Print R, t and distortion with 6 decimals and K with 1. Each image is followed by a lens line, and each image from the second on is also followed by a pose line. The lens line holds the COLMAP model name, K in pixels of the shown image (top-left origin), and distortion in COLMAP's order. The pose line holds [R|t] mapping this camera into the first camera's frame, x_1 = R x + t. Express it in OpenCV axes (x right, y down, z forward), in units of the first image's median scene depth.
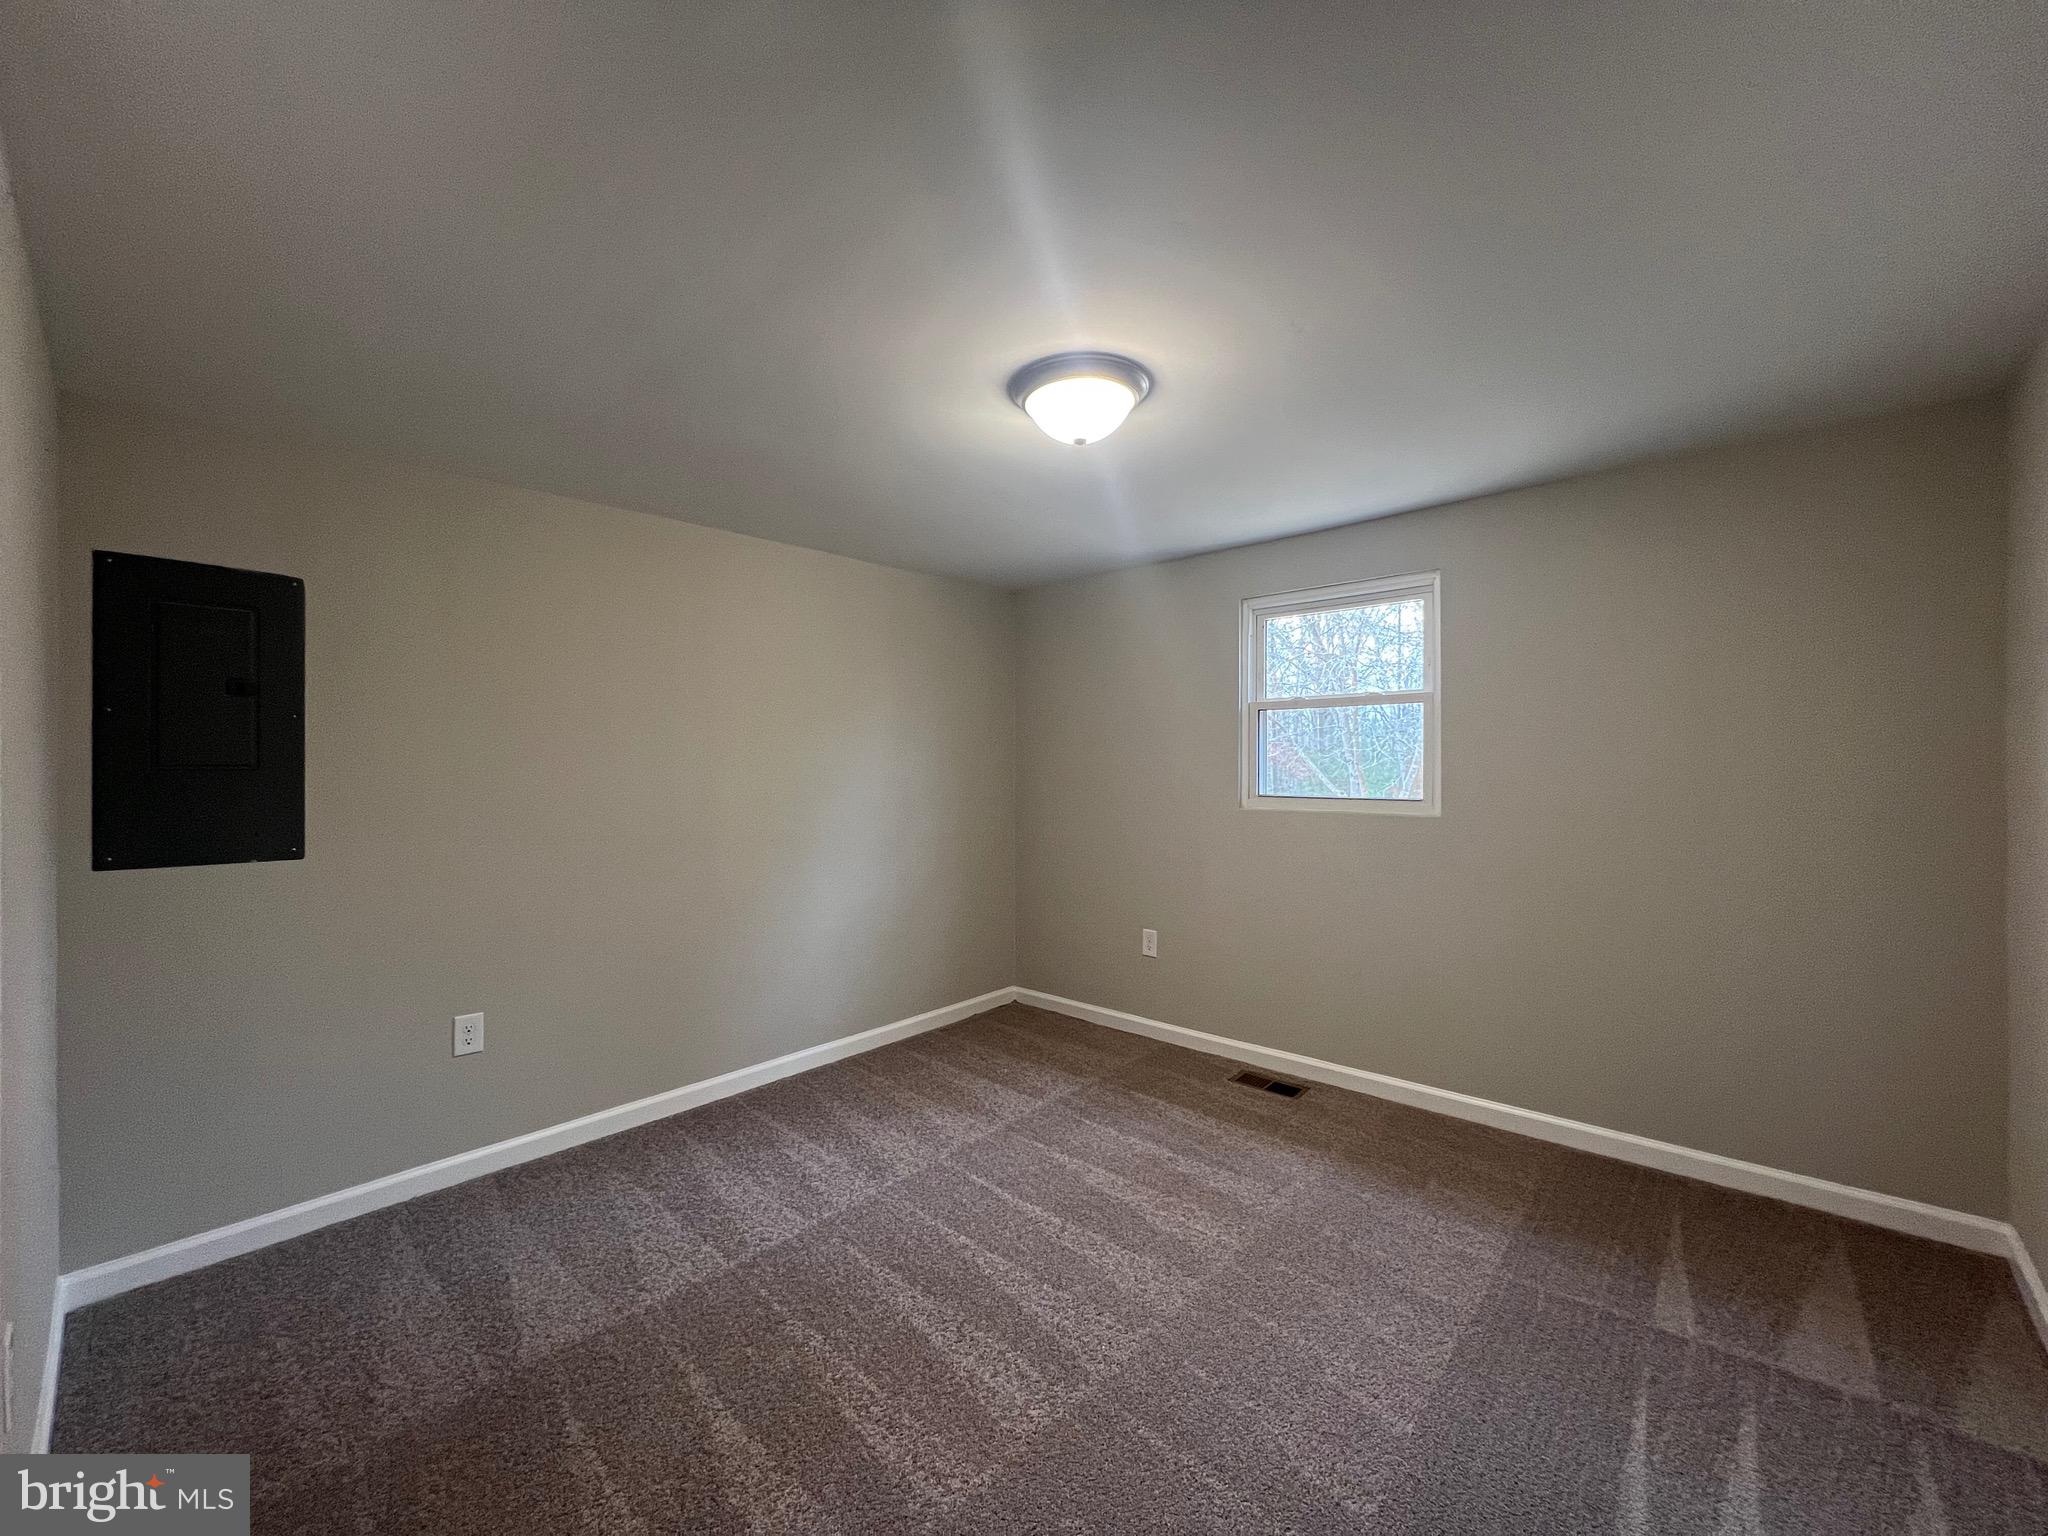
lens RADIAL K [[818.0, 0, 1022.3], [0, 818.0, 771.0], [0, 0, 1]] dist [-0.001312, 0.000183]
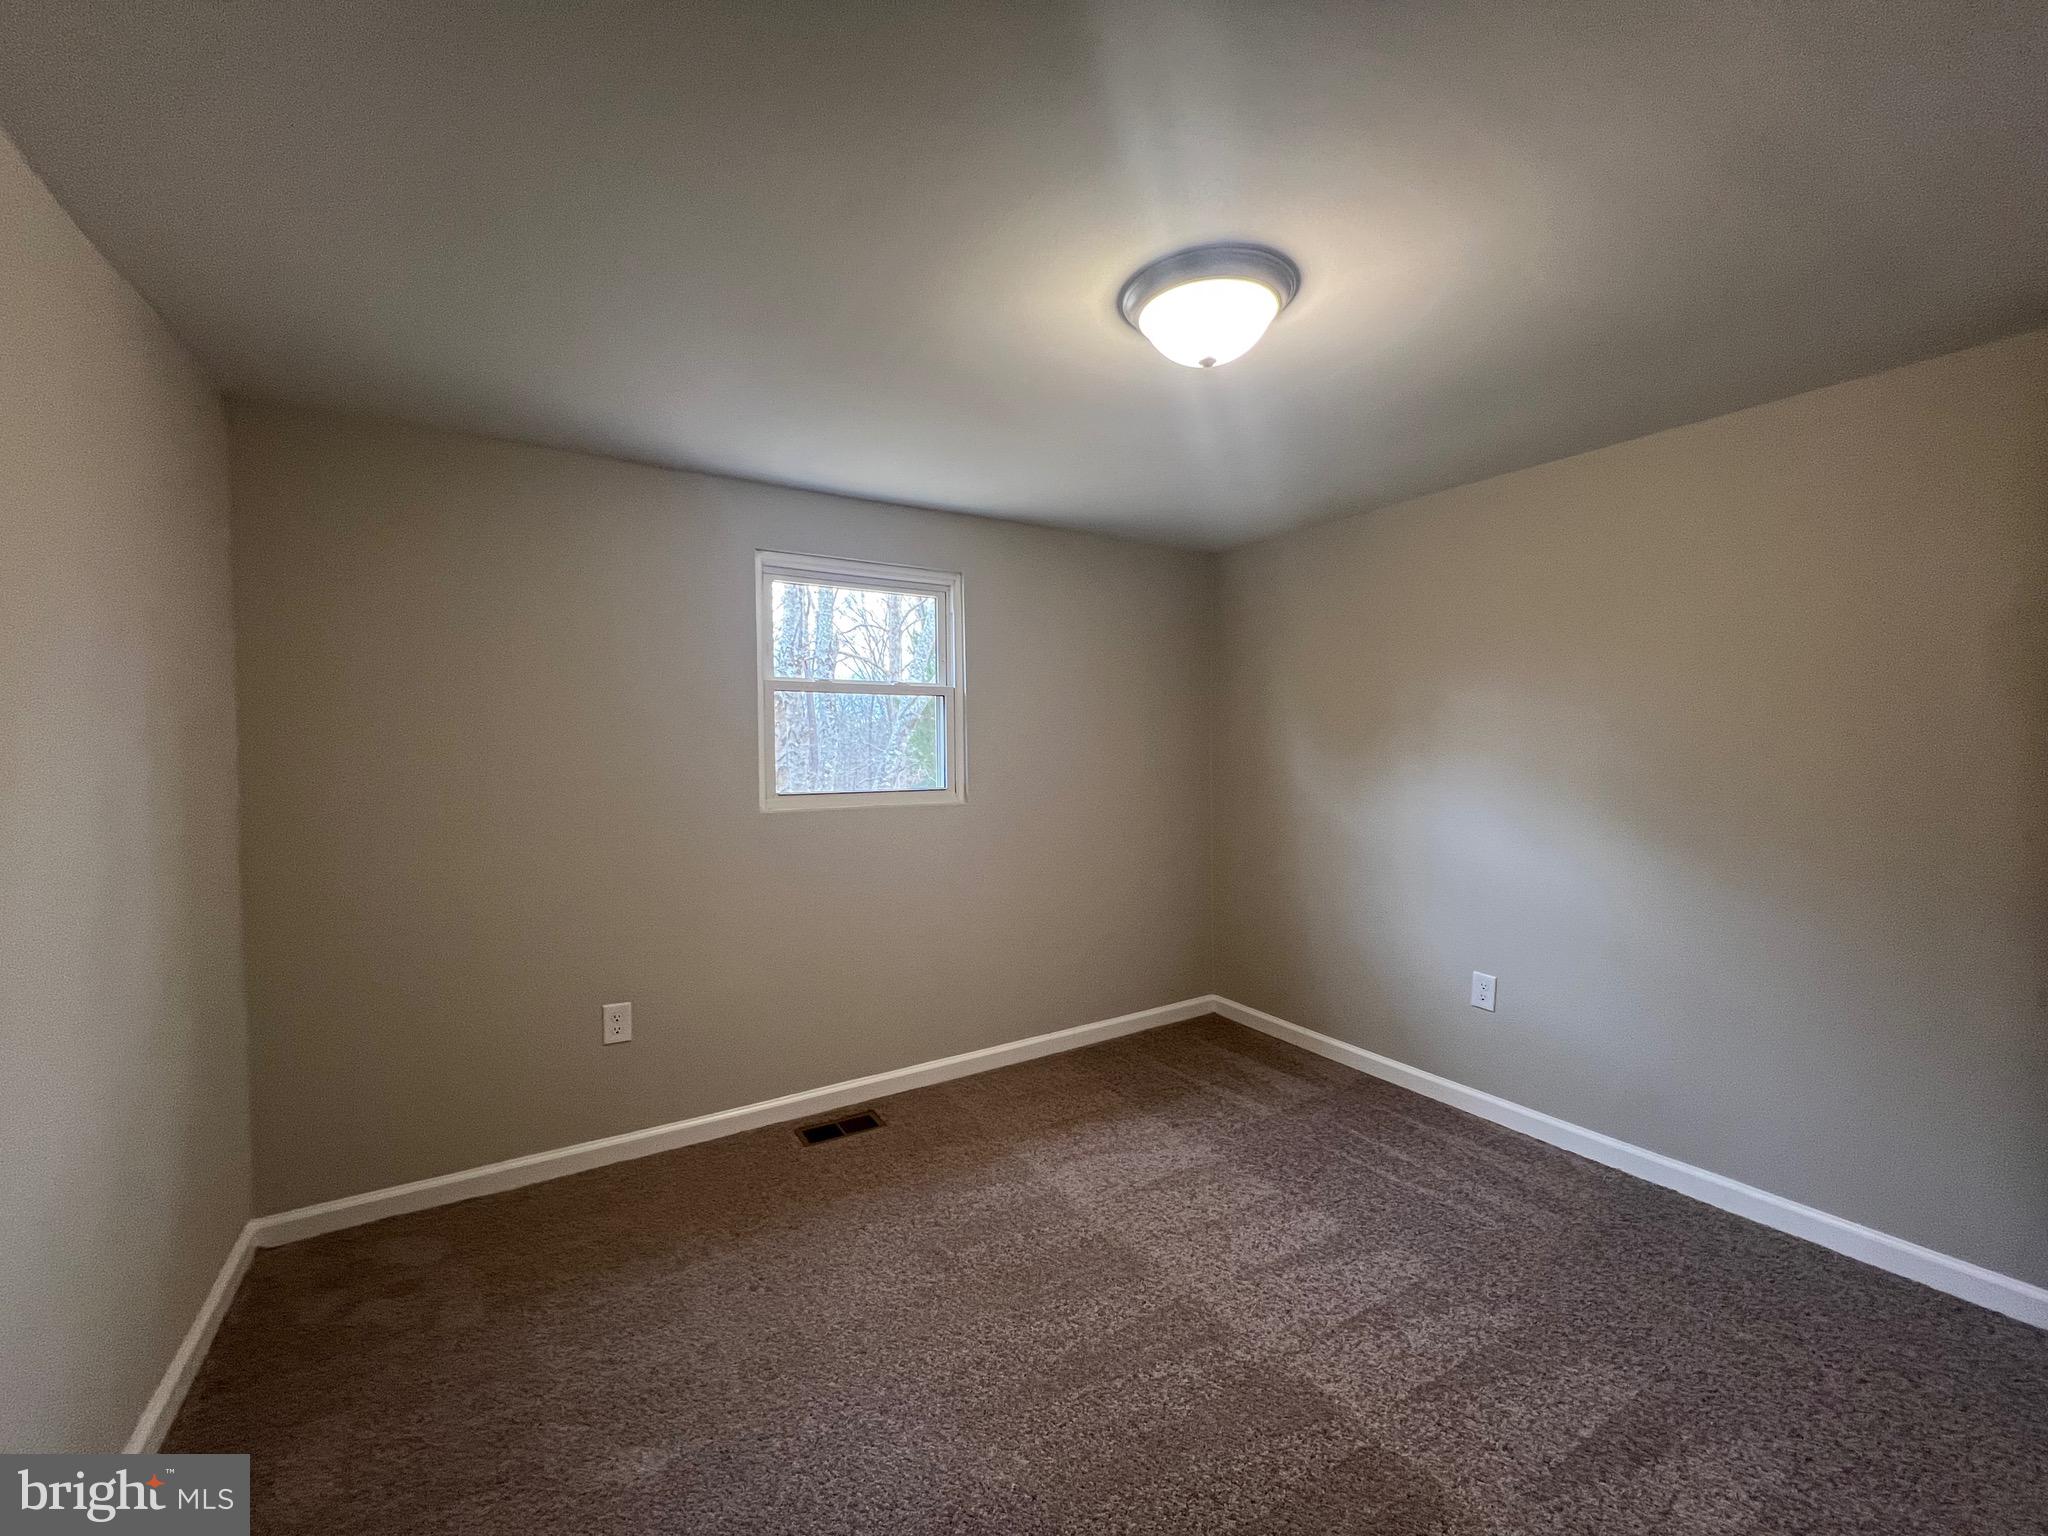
lens RADIAL K [[820.0, 0, 1023.1], [0, 820.0, 770.7], [0, 0, 1]] dist [-0.002966, 0.000991]
pose [[0.243445, -0.028494, 0.969496, -0.493603], [0.001111, 0.999576, 0.029099, -0.019334], [-0.969914, -0.006007, 0.243374, 0.619645]]
